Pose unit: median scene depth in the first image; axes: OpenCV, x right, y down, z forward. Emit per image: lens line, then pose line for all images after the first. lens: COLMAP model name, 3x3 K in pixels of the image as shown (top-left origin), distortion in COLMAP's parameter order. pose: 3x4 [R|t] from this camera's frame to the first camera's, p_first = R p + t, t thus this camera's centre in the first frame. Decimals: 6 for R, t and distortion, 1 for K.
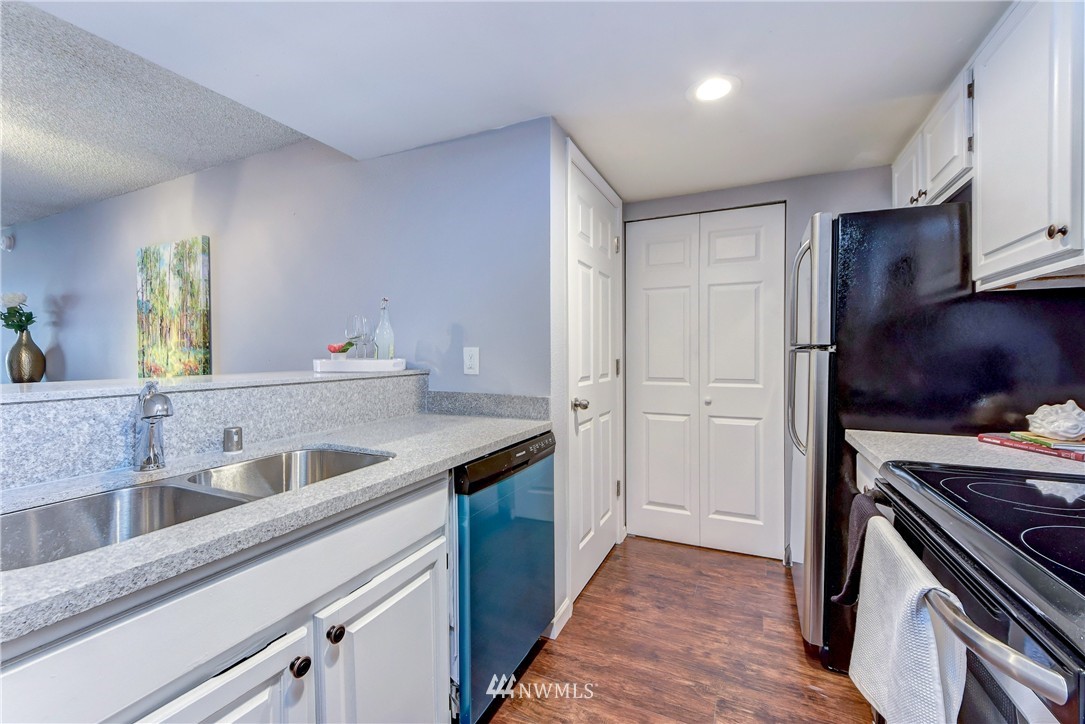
lens RADIAL K [[445.0, 0, 543.6], [0, 445.0, 356.4], [0, 0, 1]] dist [0.001255, 0.000038]
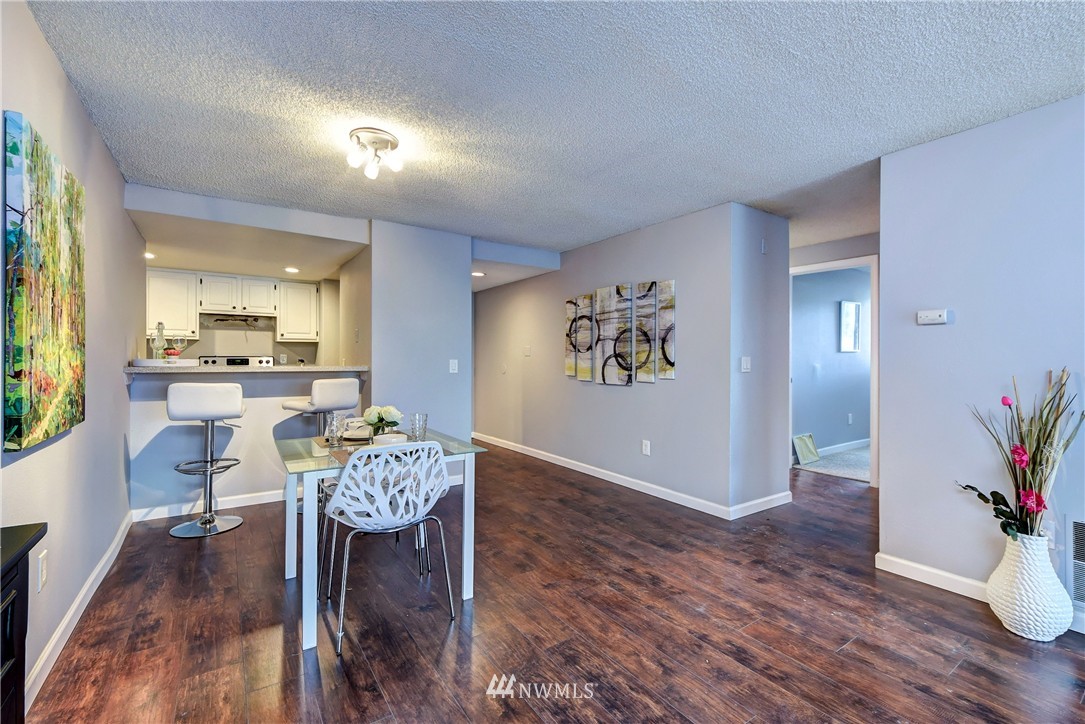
lens RADIAL K [[469.7, 0, 543.0], [0, 469.7, 362.0], [0, 0, 1]] dist [0.000780, 0.000022]
pose [[-0.855045, -0.008826, 0.518478, -1.679092], [-0.005667, 0.999954, 0.007677, -0.004149], [-0.518523, 0.003626, -0.855056, 1.193984]]
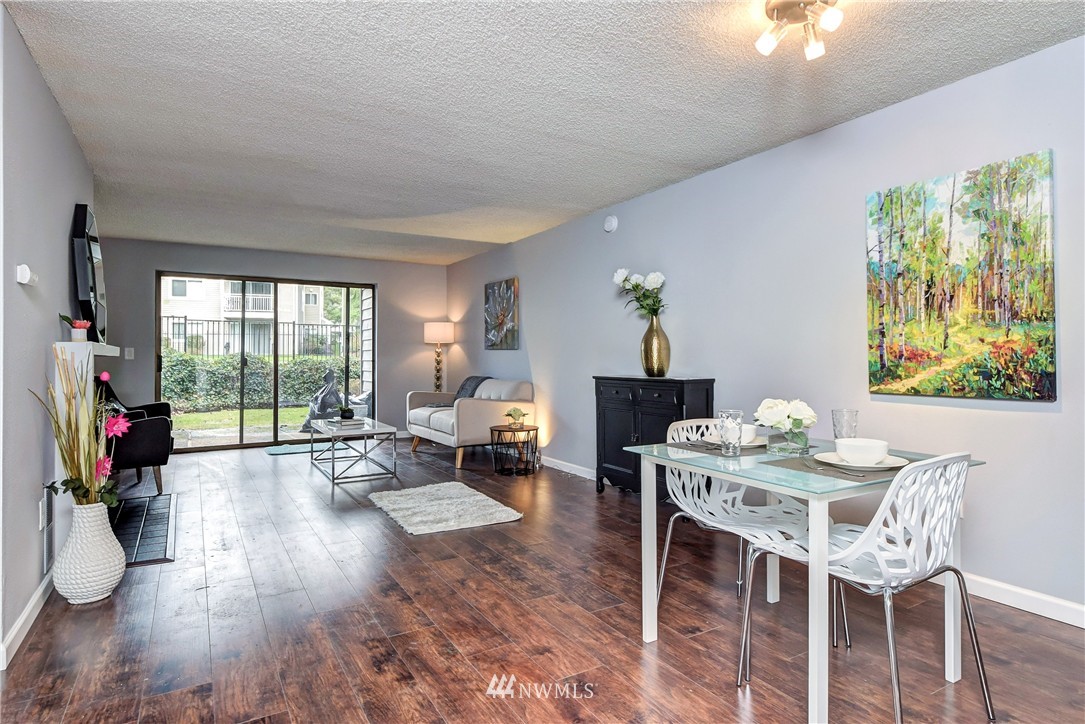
lens RADIAL K [[597.8, 0, 545.7], [0, 597.8, 353.6], [0, 0, 1]] dist [-0.001310, -0.000302]
pose [[0.817809, -0.005481, -0.575463, -0.820666], [0.005824, 0.999982, -0.001248, 0.025728], [0.575460, -0.002331, 0.817827, -0.135914]]
